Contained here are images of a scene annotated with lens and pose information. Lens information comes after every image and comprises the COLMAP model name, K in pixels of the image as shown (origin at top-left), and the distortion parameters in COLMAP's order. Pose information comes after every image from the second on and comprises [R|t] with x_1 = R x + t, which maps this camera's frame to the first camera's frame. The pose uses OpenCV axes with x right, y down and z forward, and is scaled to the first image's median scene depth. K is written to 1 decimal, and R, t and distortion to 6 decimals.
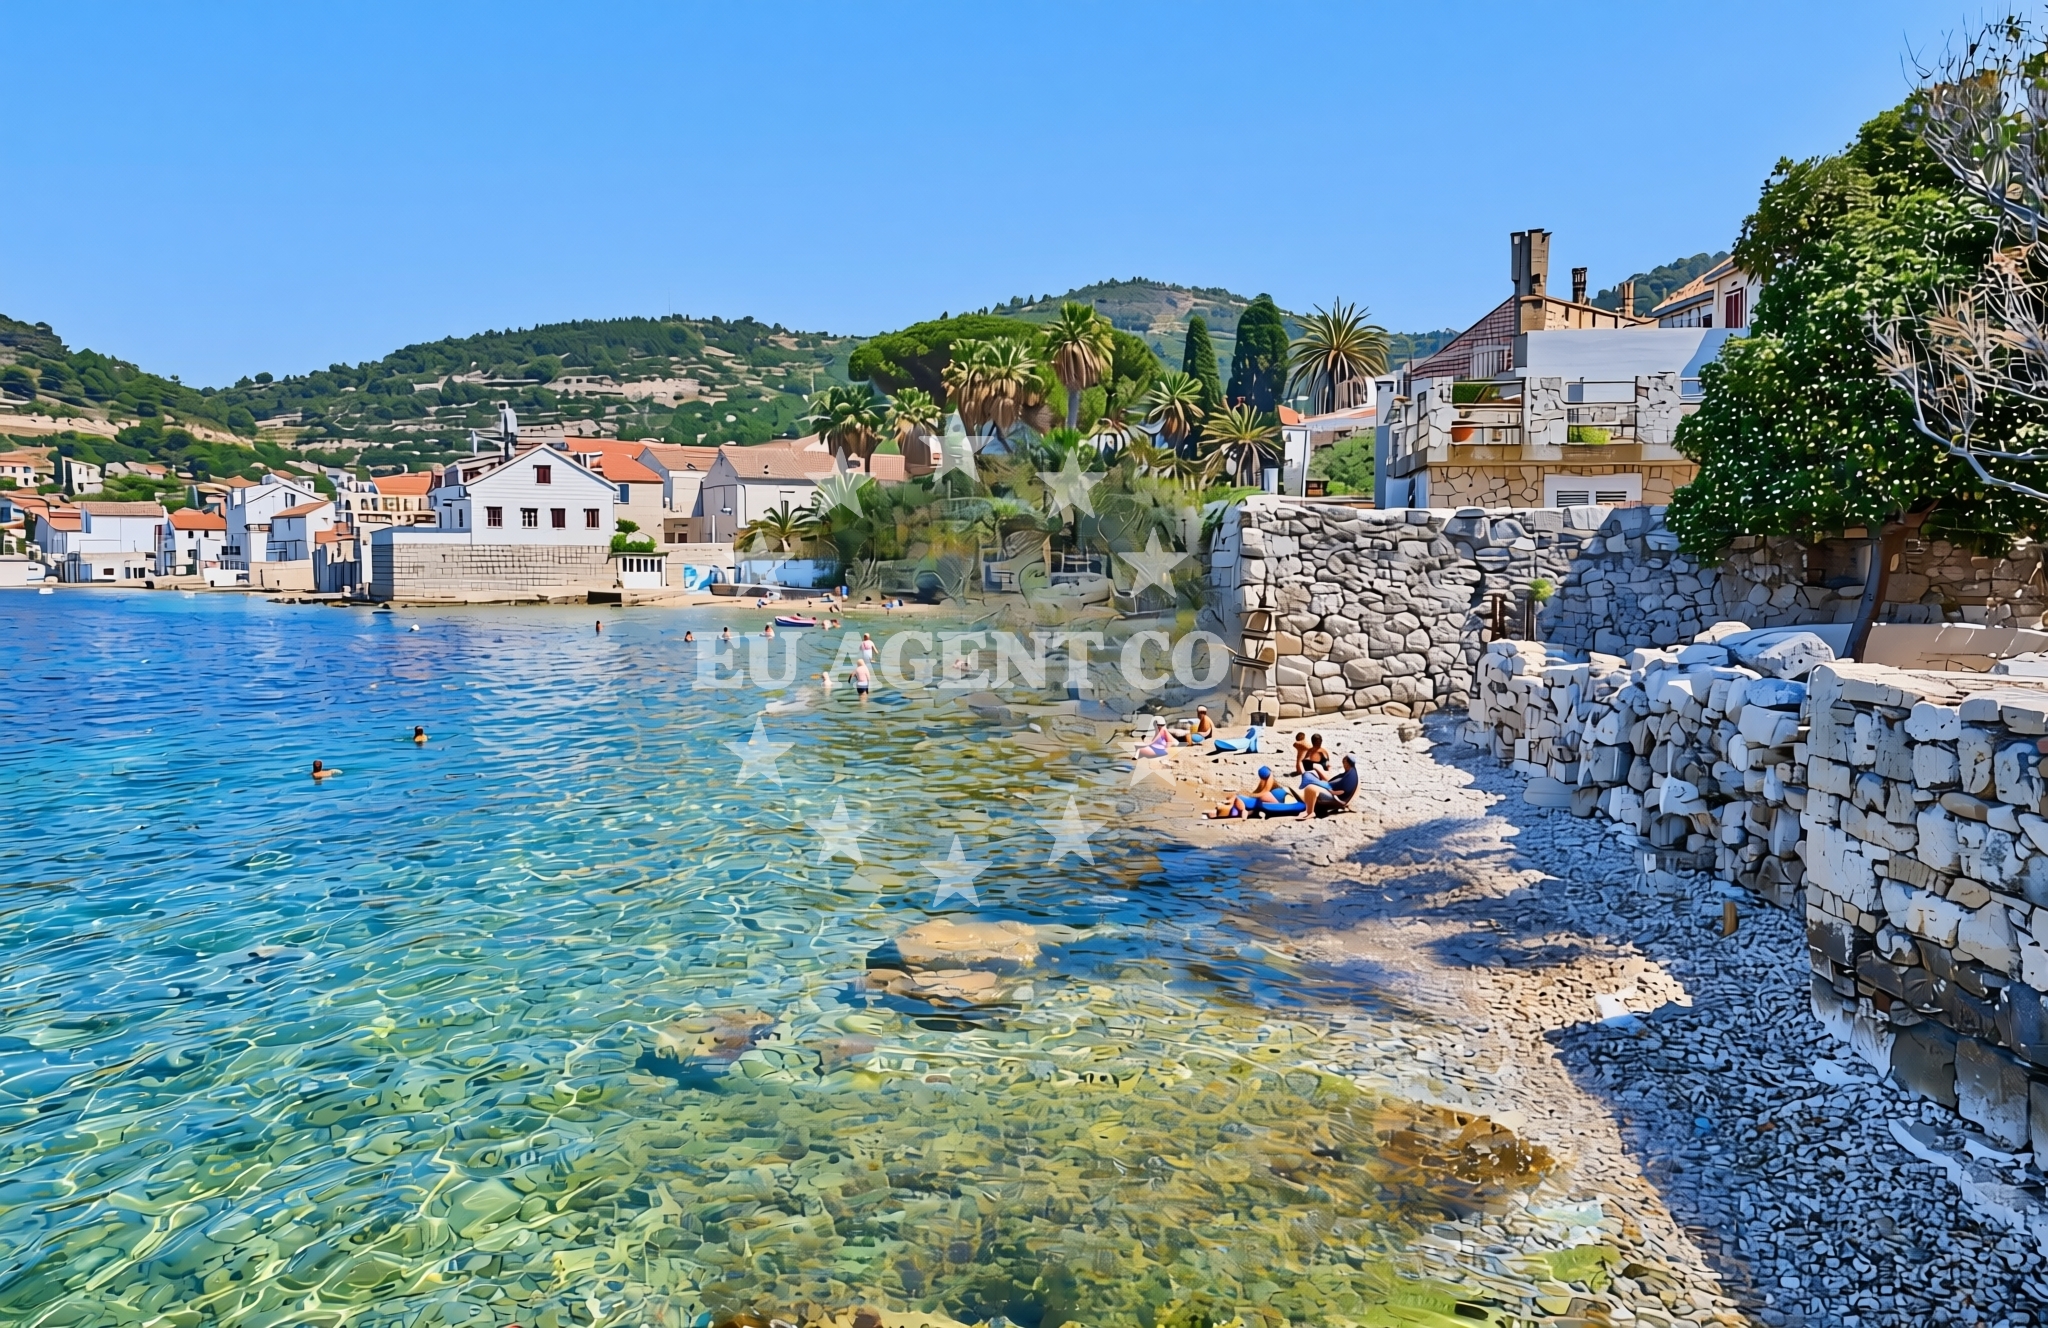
lens RADIAL K [[1480.4, 0, 1024.0], [0, 1480.4, 664.0], [0, 0, 1]] dist [-0.046597, 0.002024]
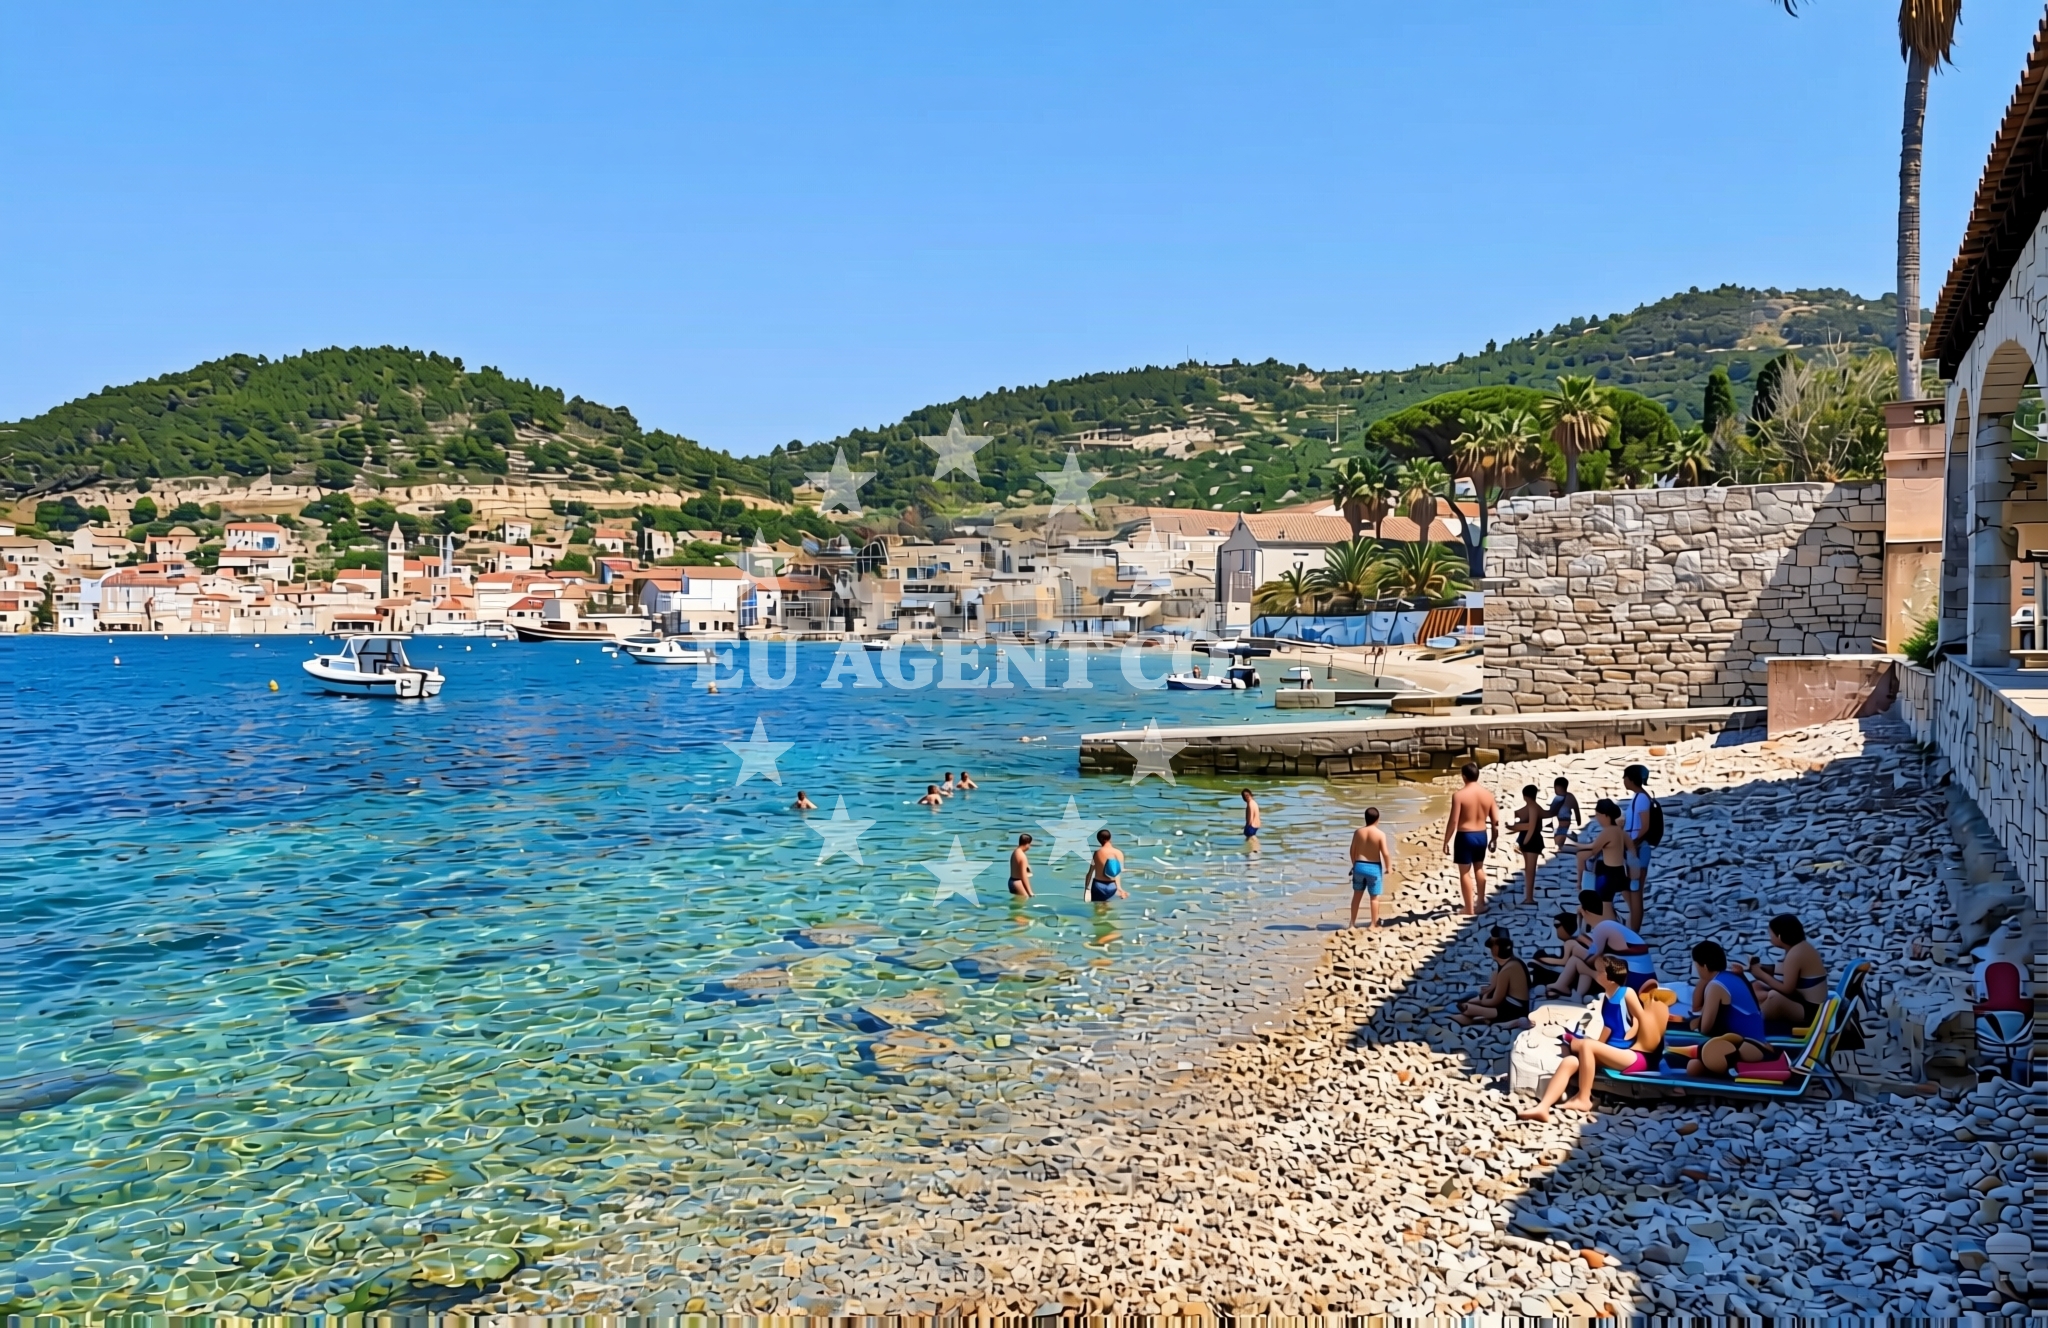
lens RADIAL K [[1593.4, 0, 876.5], [0, 1593.4, 661.2], [0, 0, 1]] dist [0.069685, 0.001296]
pose [[0.912165, 0.009039, -0.409724, 0.021846], [-0.027324, 0.998874, -0.038795, 0.009571], [0.408912, 0.046583, 0.911384, -0.110363]]
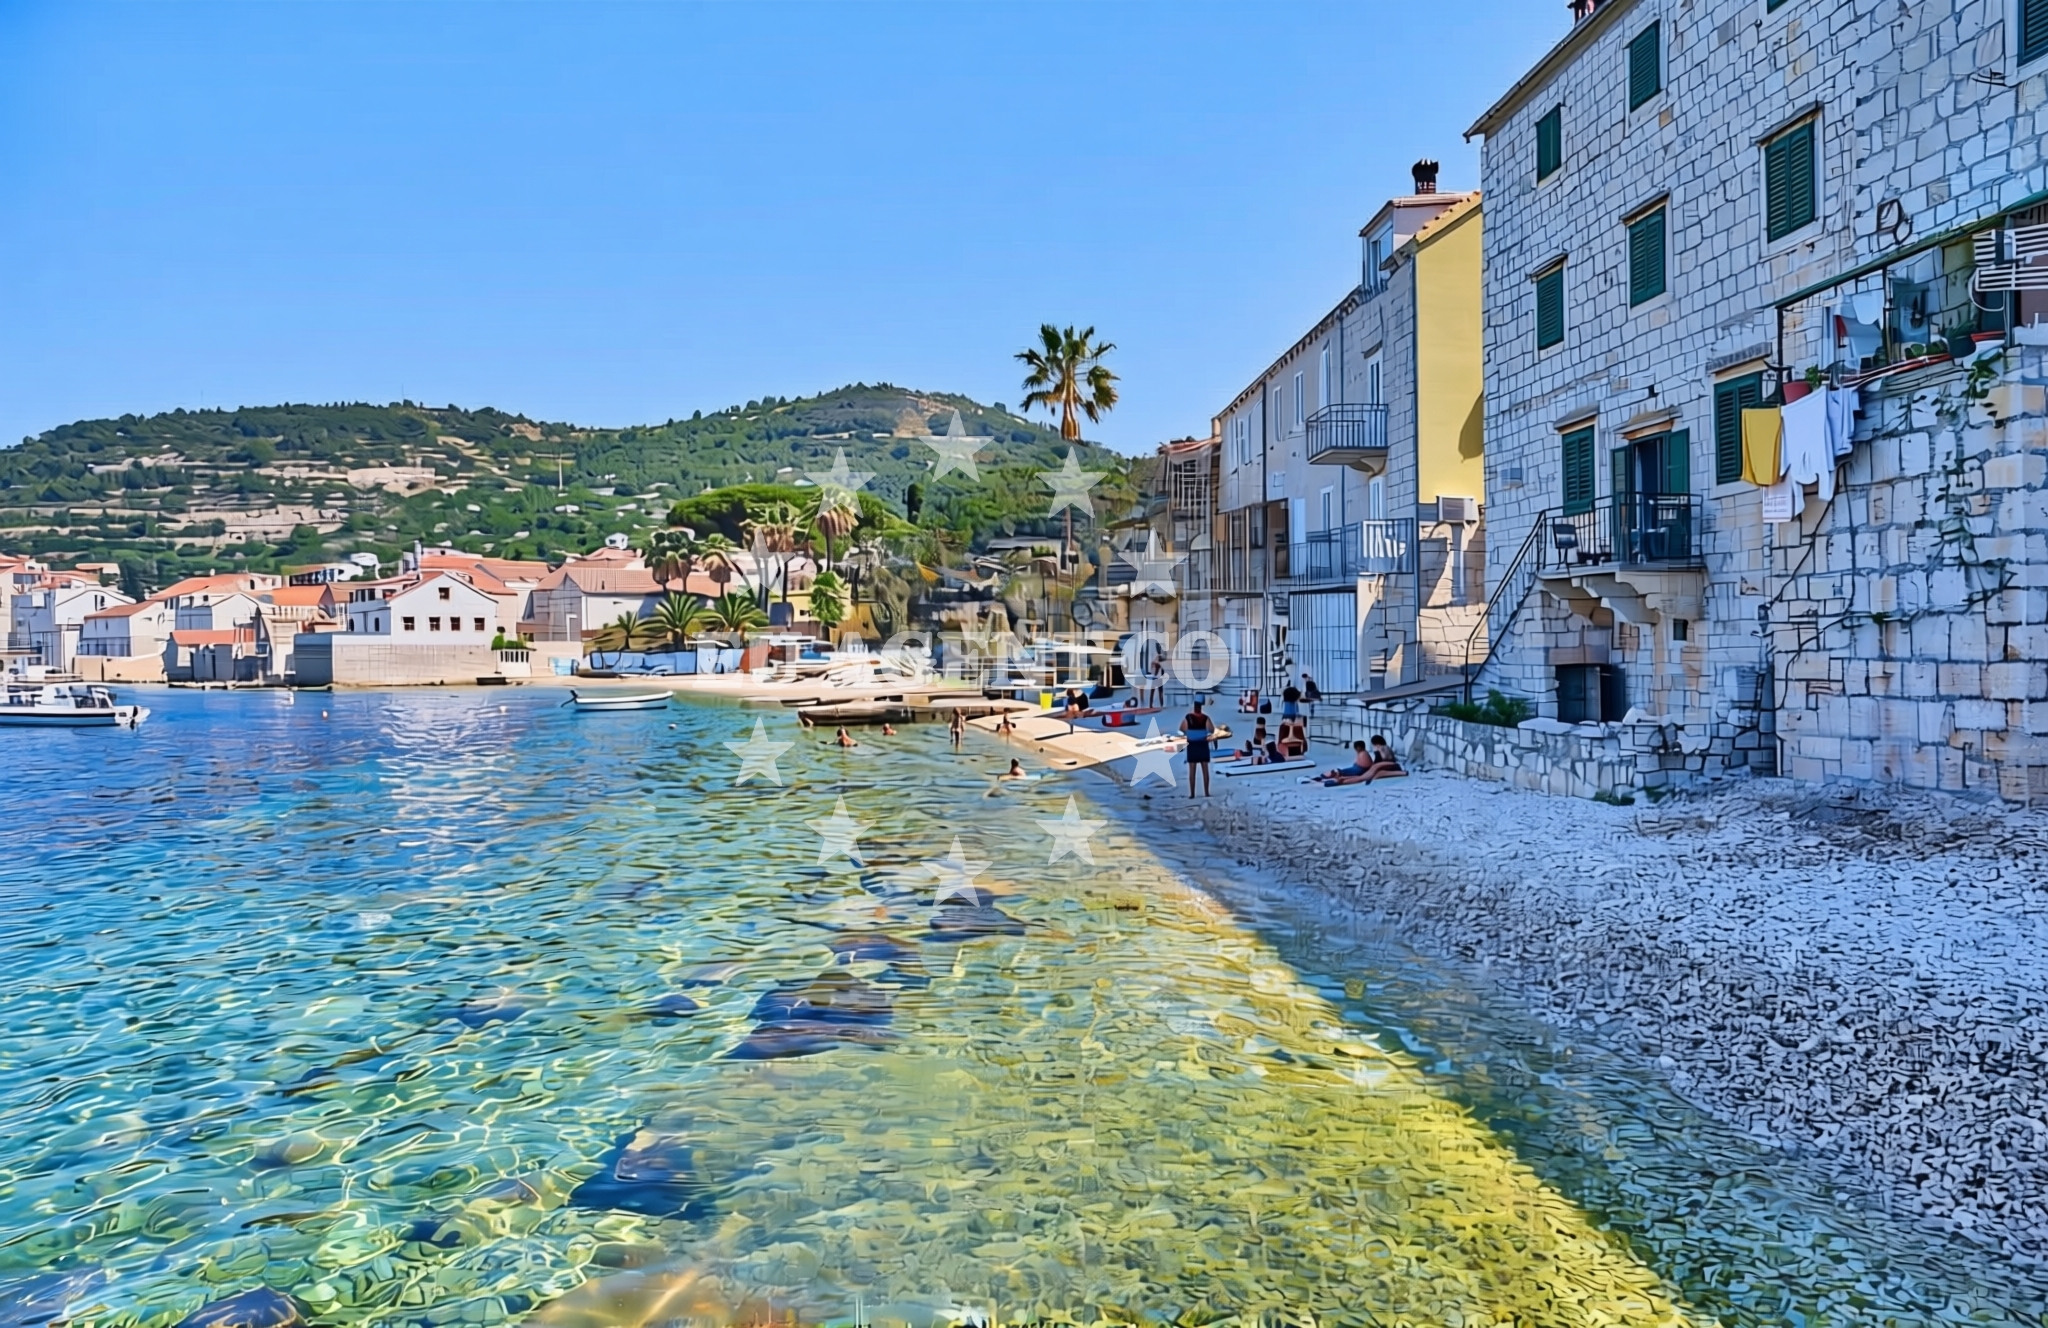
lens RADIAL K [[1440.1, 0, 1091.4], [0, 1440.1, 663.8], [0, 0, 1]] dist [0.021278, 0.003423]
pose [[0.976890, -0.017454, 0.213031, -0.009023], [0.029520, 0.998127, -0.053590, 0.014306], [-0.211696, 0.058640, 0.975575, -0.221398]]
